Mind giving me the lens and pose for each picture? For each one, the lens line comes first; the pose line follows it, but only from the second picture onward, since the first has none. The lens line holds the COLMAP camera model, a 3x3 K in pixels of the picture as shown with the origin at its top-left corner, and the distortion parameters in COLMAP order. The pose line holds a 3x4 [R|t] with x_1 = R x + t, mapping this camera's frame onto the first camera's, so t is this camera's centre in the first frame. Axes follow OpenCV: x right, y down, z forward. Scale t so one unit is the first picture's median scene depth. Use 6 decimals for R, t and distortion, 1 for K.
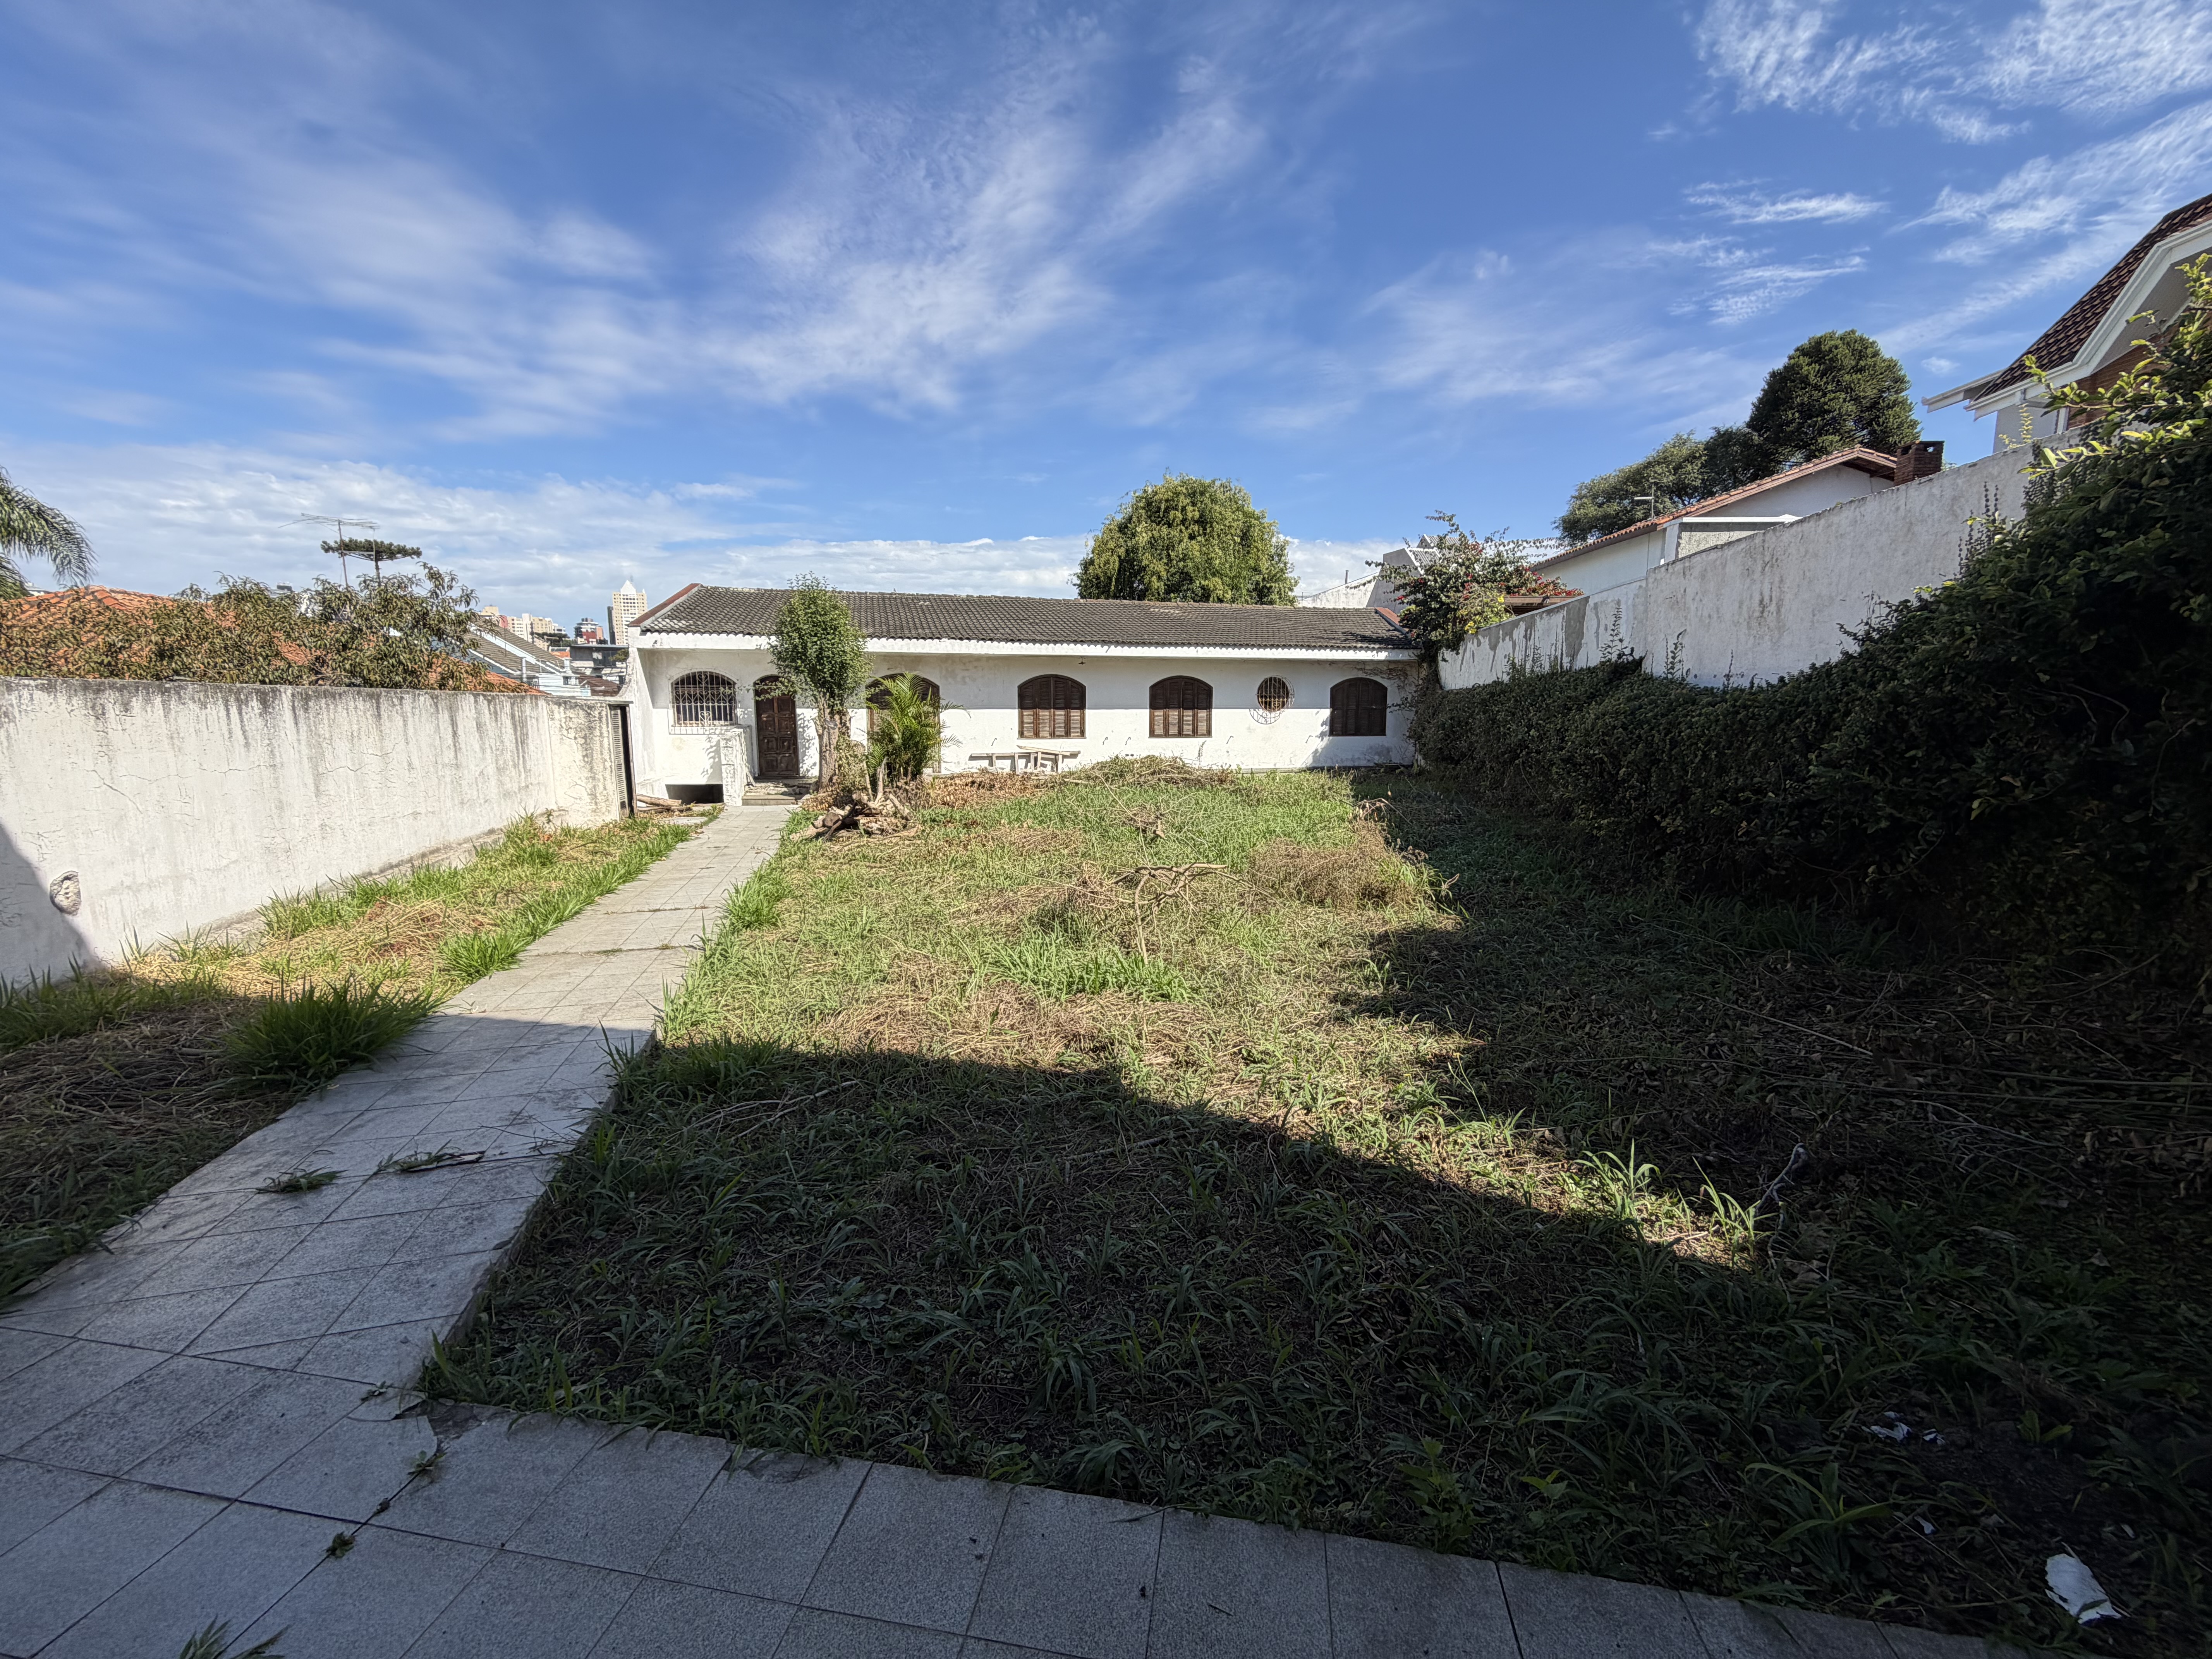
lens RADIAL K [[882.7, 0, 1105.5], [0, 882.7, 828.4], [0, 0, 1]] dist [-0.001207, 0.001300]
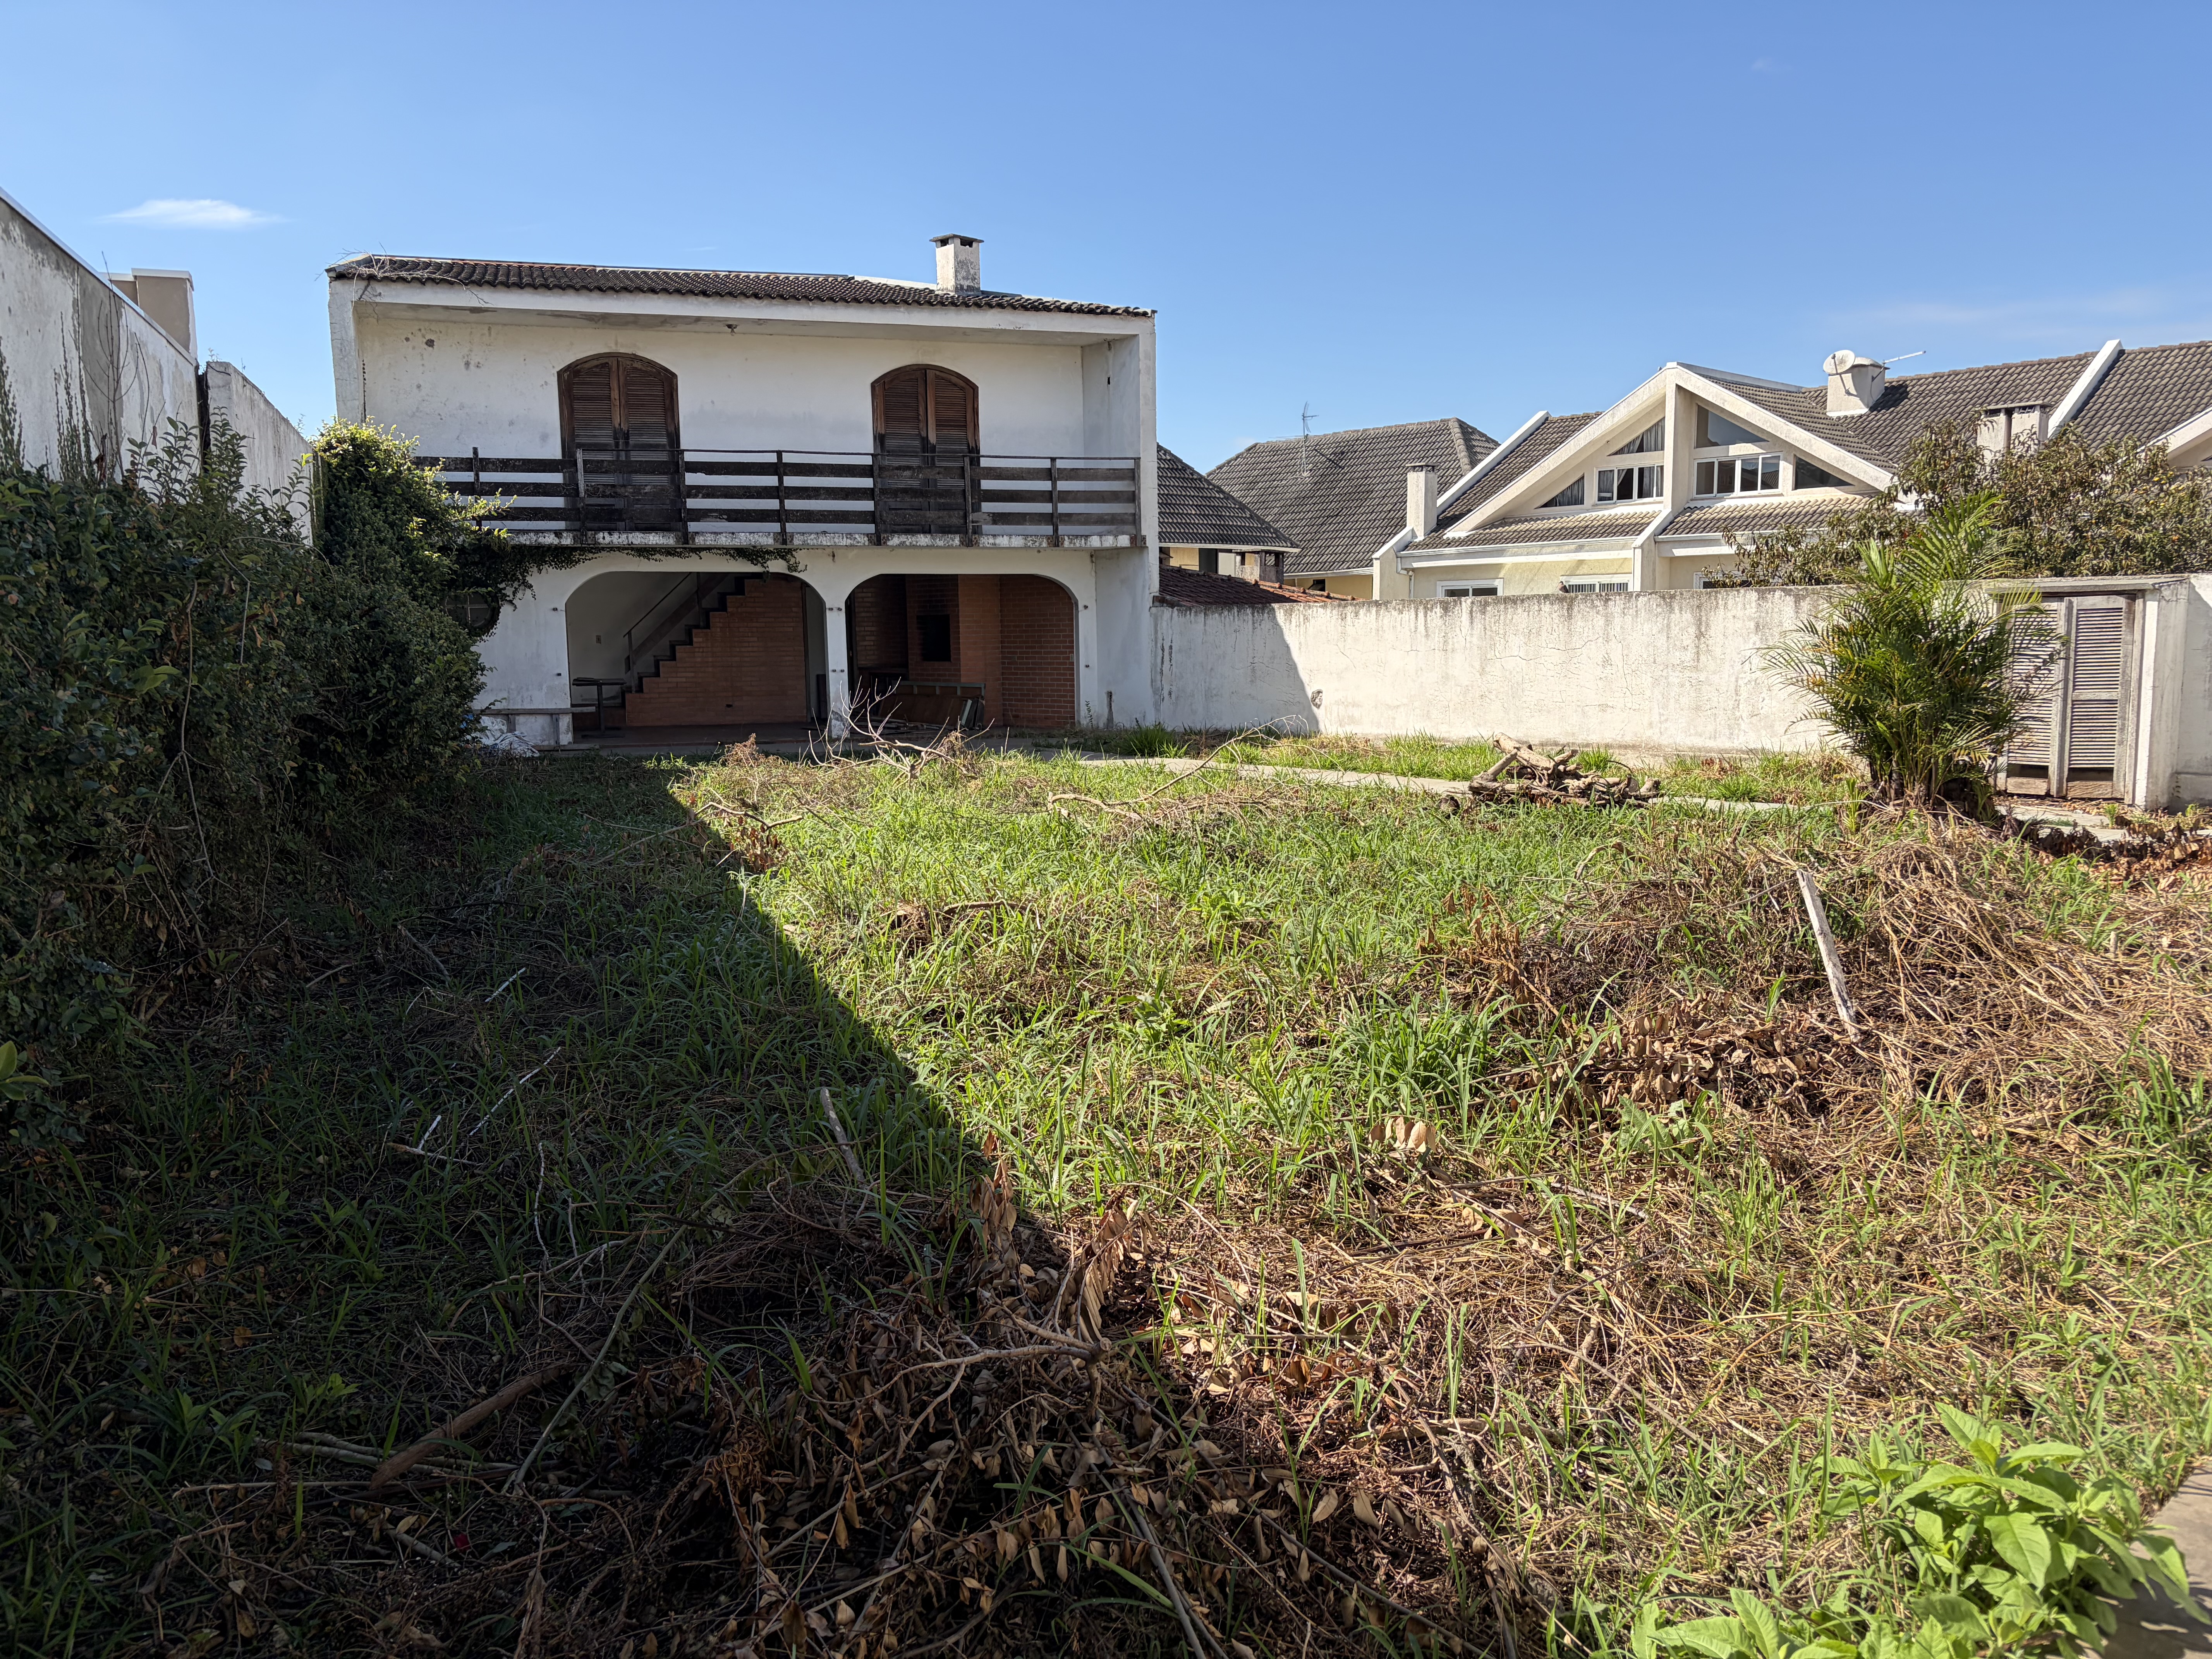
lens RADIAL K [[1677.4, 0, 1106.1], [0, 1677.4, 844.3], [0, 0, 1]] dist [0.049790, -0.026575]
pose [[-0.876835, 0.073001, -0.475217, 0.317220], [-0.052766, 0.967824, 0.246034, -0.140819], [0.477887, 0.240807, -0.844770, 1.064482]]
